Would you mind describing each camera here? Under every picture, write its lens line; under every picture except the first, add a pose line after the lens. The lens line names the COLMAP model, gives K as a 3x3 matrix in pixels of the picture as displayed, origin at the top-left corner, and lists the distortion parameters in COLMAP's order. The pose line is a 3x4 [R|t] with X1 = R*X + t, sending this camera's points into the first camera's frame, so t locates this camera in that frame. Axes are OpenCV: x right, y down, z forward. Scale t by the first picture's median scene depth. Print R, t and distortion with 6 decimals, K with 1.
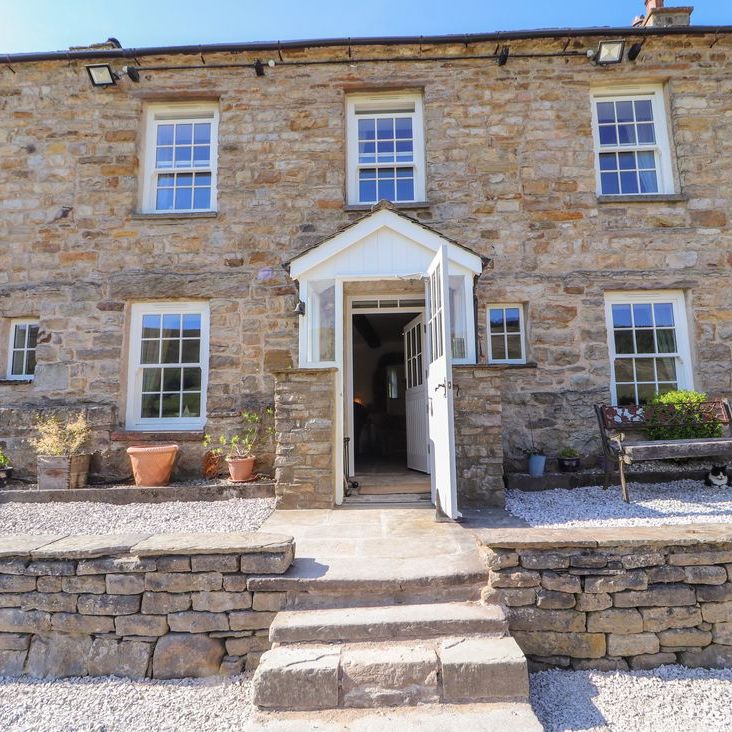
lens RADIAL K [[511.3, 0, 372.9], [0, 511.3, 363.0], [0, 0, 1]] dist [-0.006220, -0.002569]
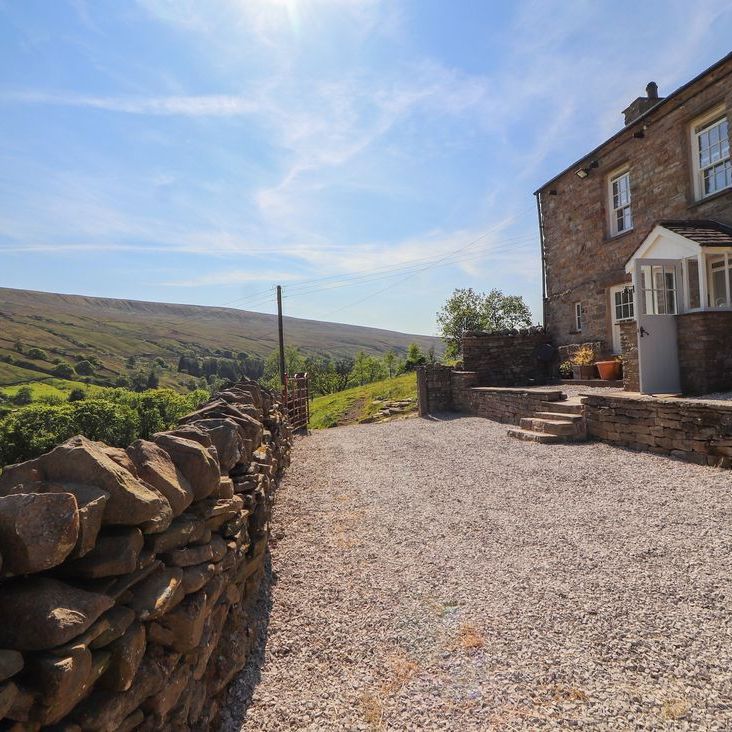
lens RADIAL K [[545.9, 0, 366.4], [0, 545.9, 345.8], [0, 0, 1]] dist [-0.000812, 0.000406]
pose [[0.188967, -0.032704, -0.981439, 1.343986], [0.160779, 0.986989, -0.001933, -0.044953], [0.968732, -0.157429, 0.191766, -0.304591]]
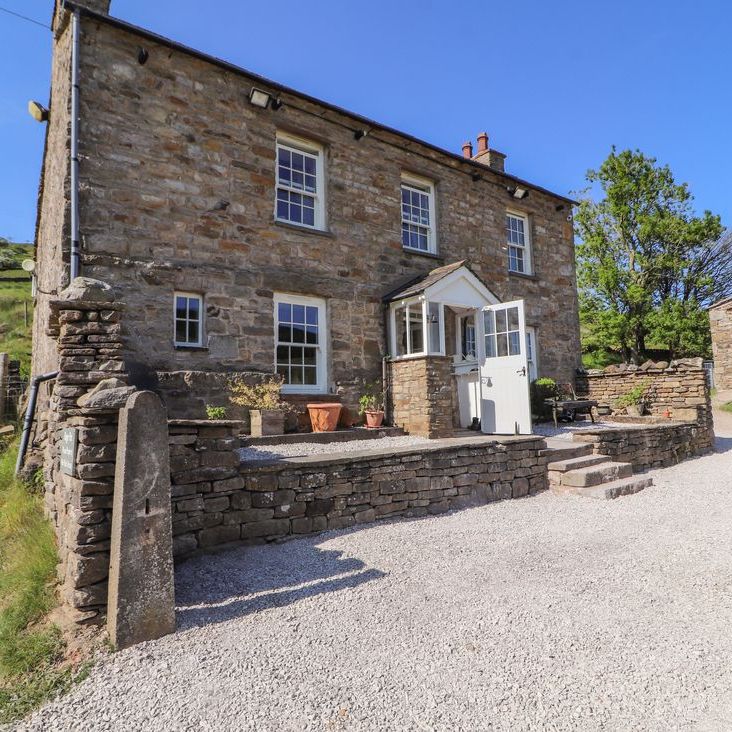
lens RADIAL K [[524.9, 0, 366.0], [0, 524.9, 366.0], [0, 0, 1]] dist [-0.002901, -0.001458]
pose [[0.777359, 0.054032, 0.626732, -1.085265], [-0.071971, 0.997401, 0.003279, 0.042274], [-0.624926, -0.047655, 0.779228, -0.152347]]
